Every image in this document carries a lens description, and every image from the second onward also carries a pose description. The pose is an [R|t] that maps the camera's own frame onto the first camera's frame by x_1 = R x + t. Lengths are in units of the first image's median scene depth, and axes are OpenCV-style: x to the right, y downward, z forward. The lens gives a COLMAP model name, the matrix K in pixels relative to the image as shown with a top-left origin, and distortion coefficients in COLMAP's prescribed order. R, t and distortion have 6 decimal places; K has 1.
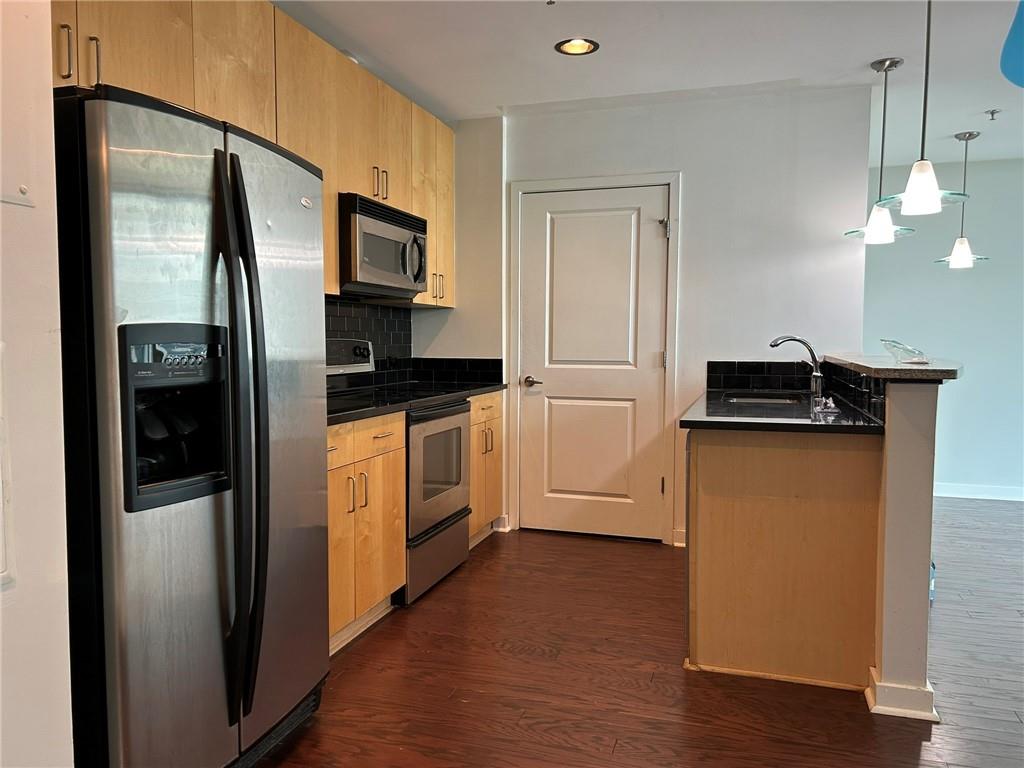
lens RADIAL K [[770.7, 0, 504.0], [0, 770.7, 396.0], [0, 0, 1]] dist [0.058830, -0.068259]
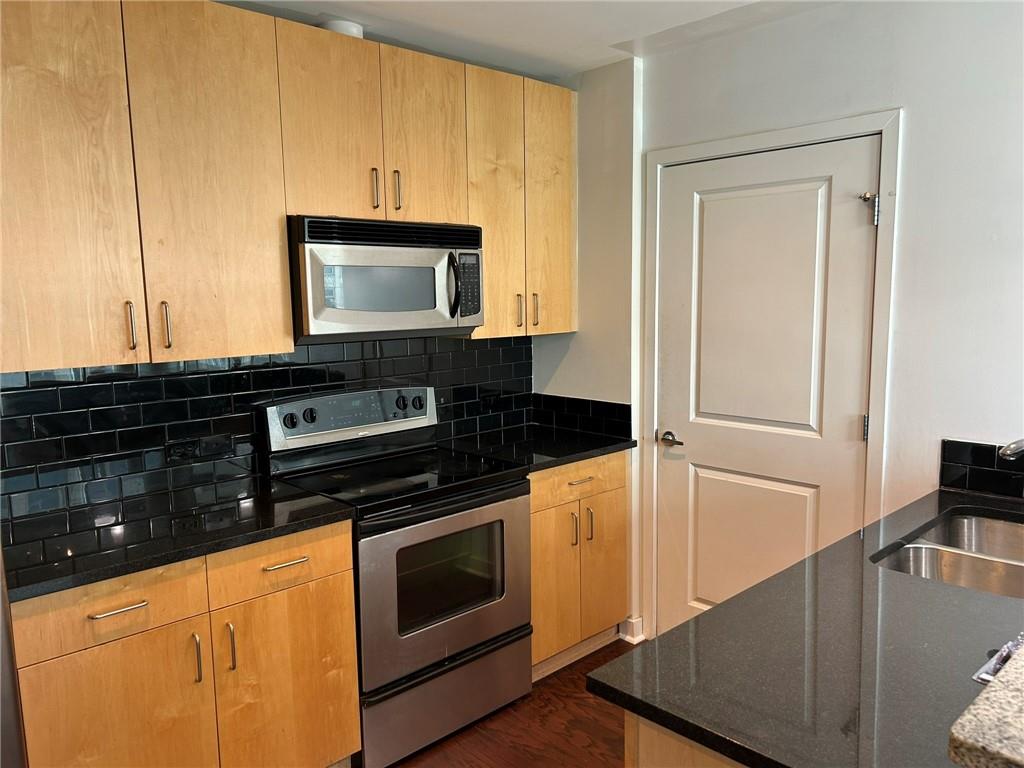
lens RADIAL K [[770.7, 0, 515.1], [0, 770.7, 387.0], [0, 0, 1]] dist [0.058830, -0.068259]
pose [[0.876023, 0.043888, -0.480269, 0.259551], [-0.016400, 0.997986, 0.061284, -0.112770], [0.481991, -0.045810, 0.874978, 0.343110]]
